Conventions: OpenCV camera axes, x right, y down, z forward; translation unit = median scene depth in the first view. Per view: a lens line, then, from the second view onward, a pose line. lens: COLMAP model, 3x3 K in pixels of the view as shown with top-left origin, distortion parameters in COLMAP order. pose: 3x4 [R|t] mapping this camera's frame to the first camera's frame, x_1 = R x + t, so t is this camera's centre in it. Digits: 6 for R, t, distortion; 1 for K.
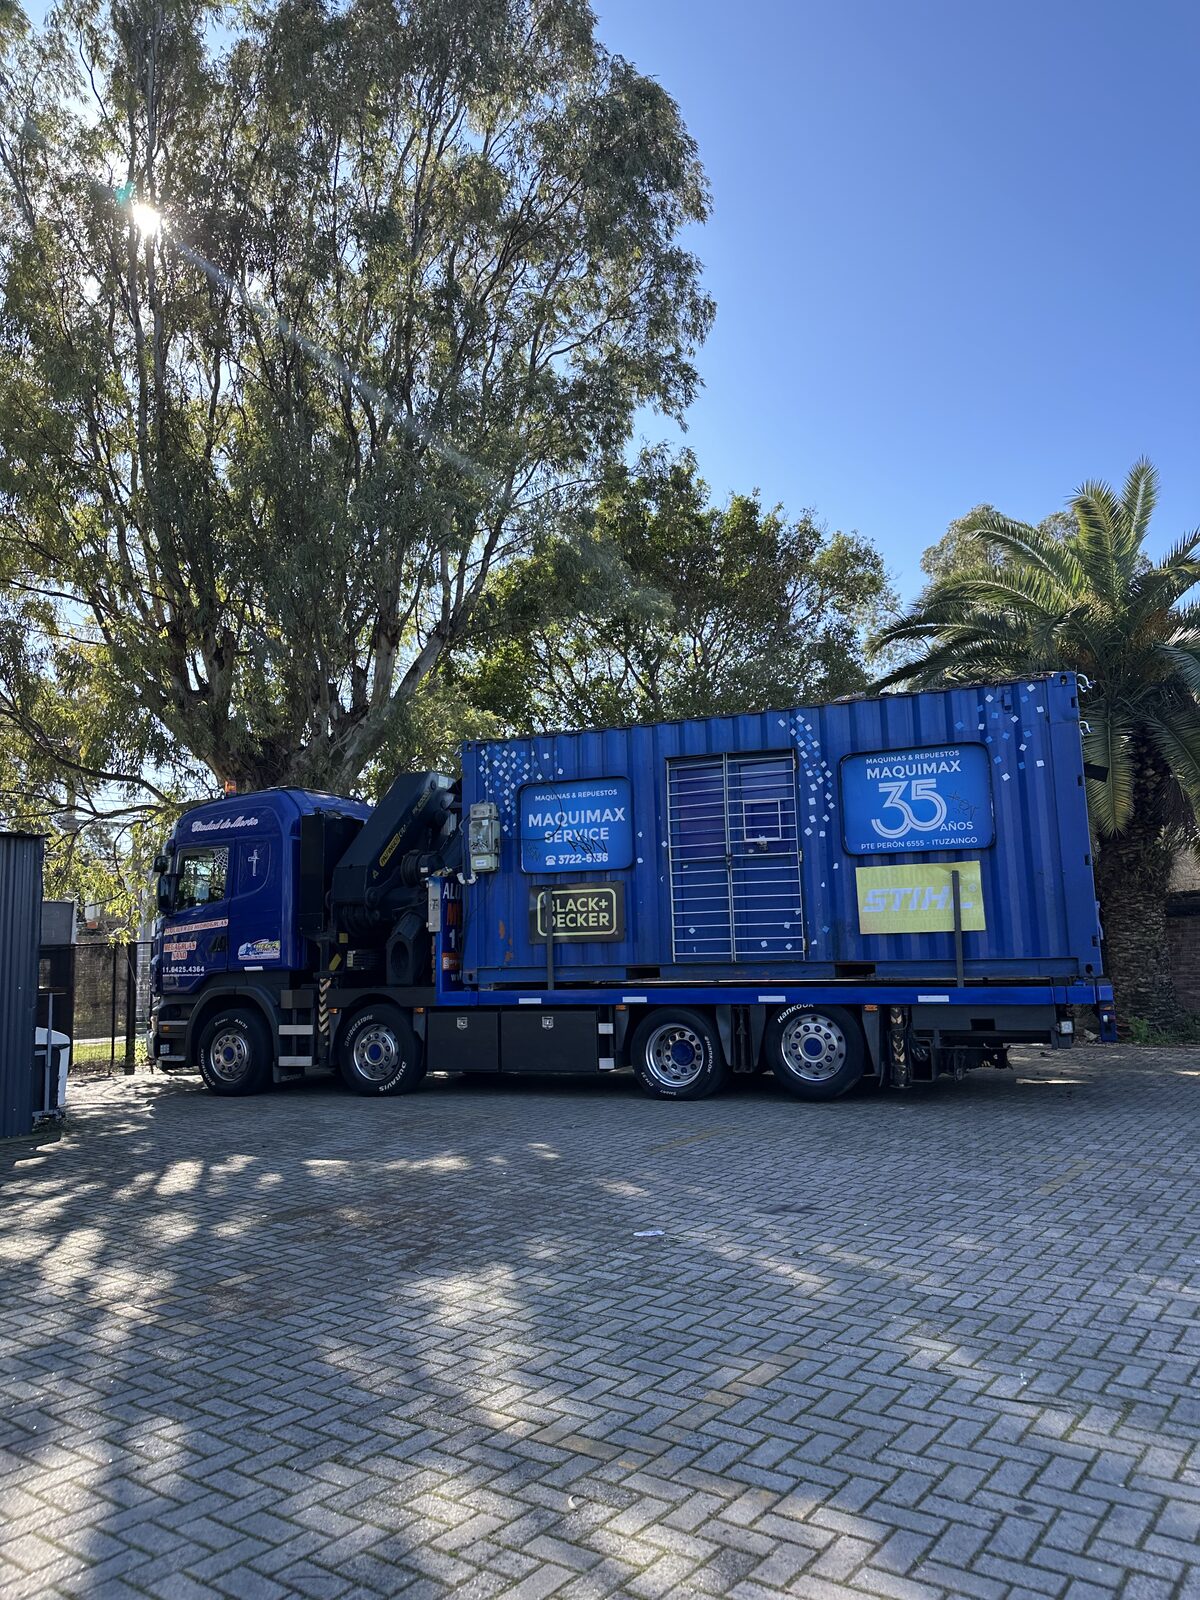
lens RADIAL K [[1121.4, 0, 608.2], [0, 1121.4, 809.6], [0, 0, 1]] dist [0.125365, -0.000334]
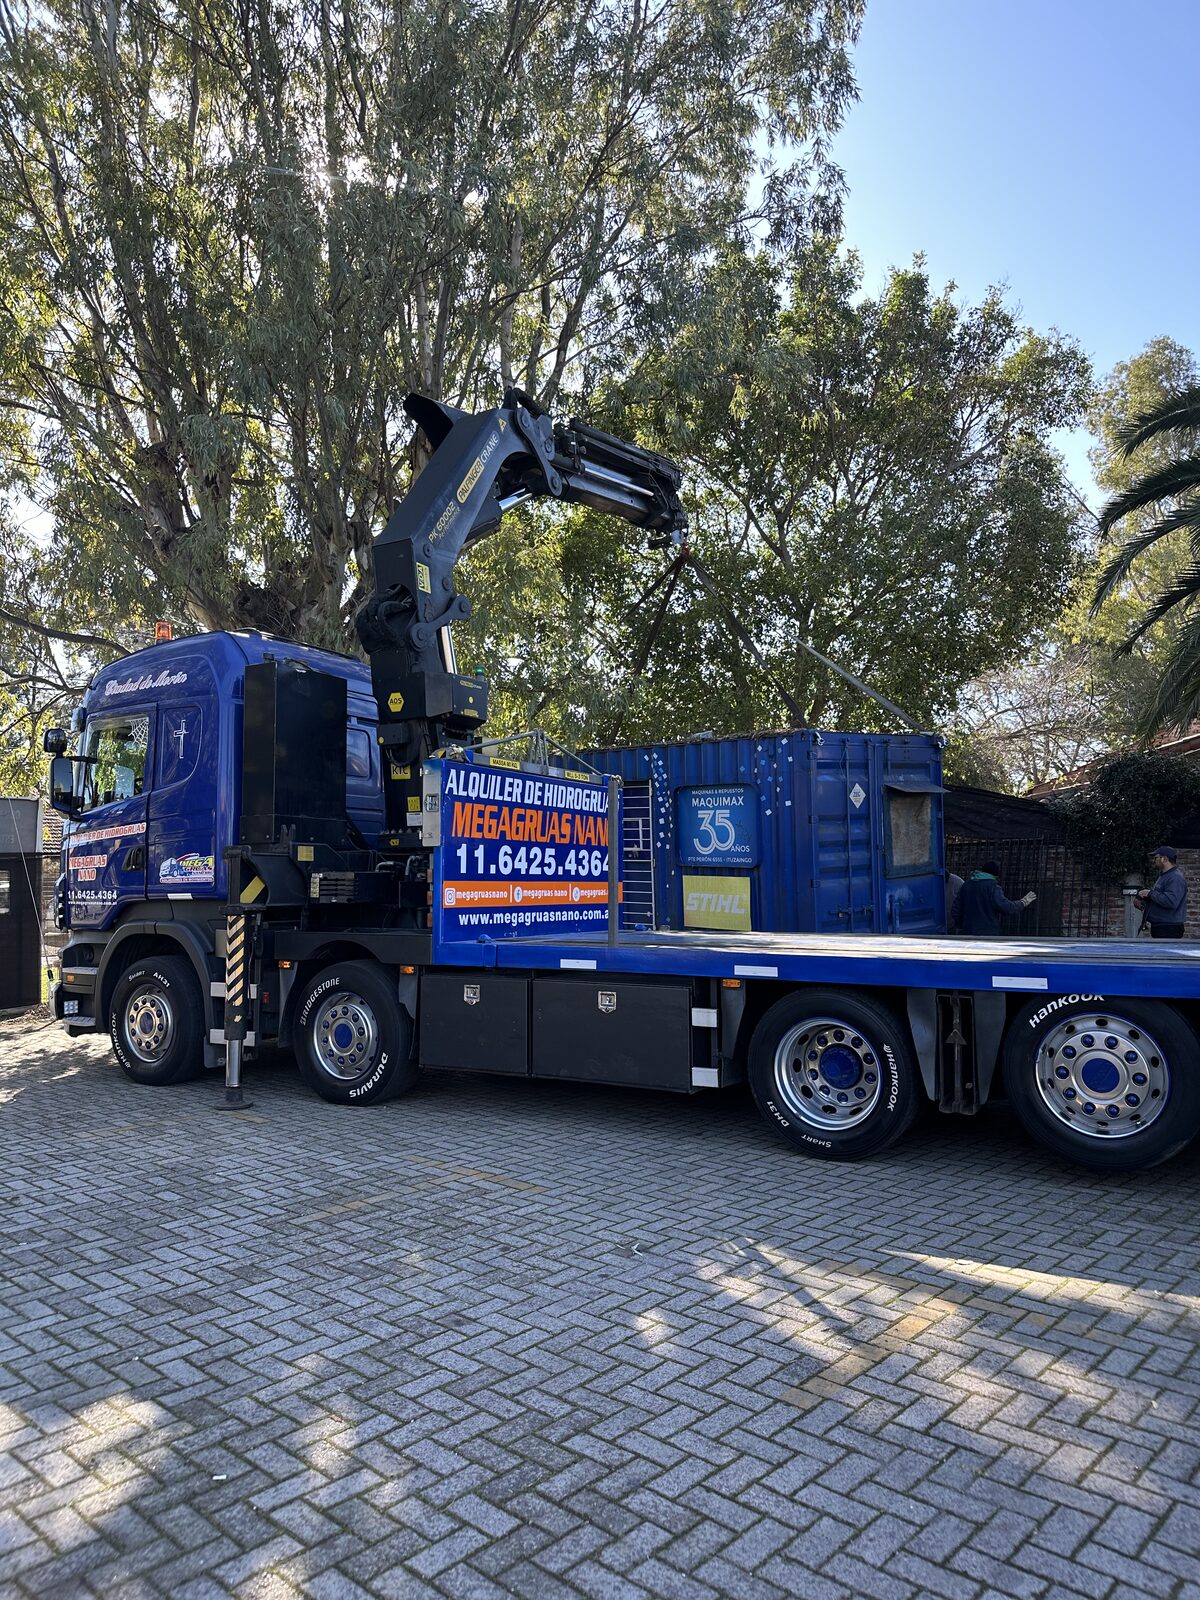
lens RADIAL K [[1121.4, 0, 608.2], [0, 1121.4, 809.6], [0, 0, 1]] dist [0.125365, -0.000334]
pose [[0.995679, 0.014486, -0.091728, 0.000294], [-0.008209, 0.997621, 0.068442, 0.044007], [0.092501, -0.067393, 0.993429, 0.389008]]
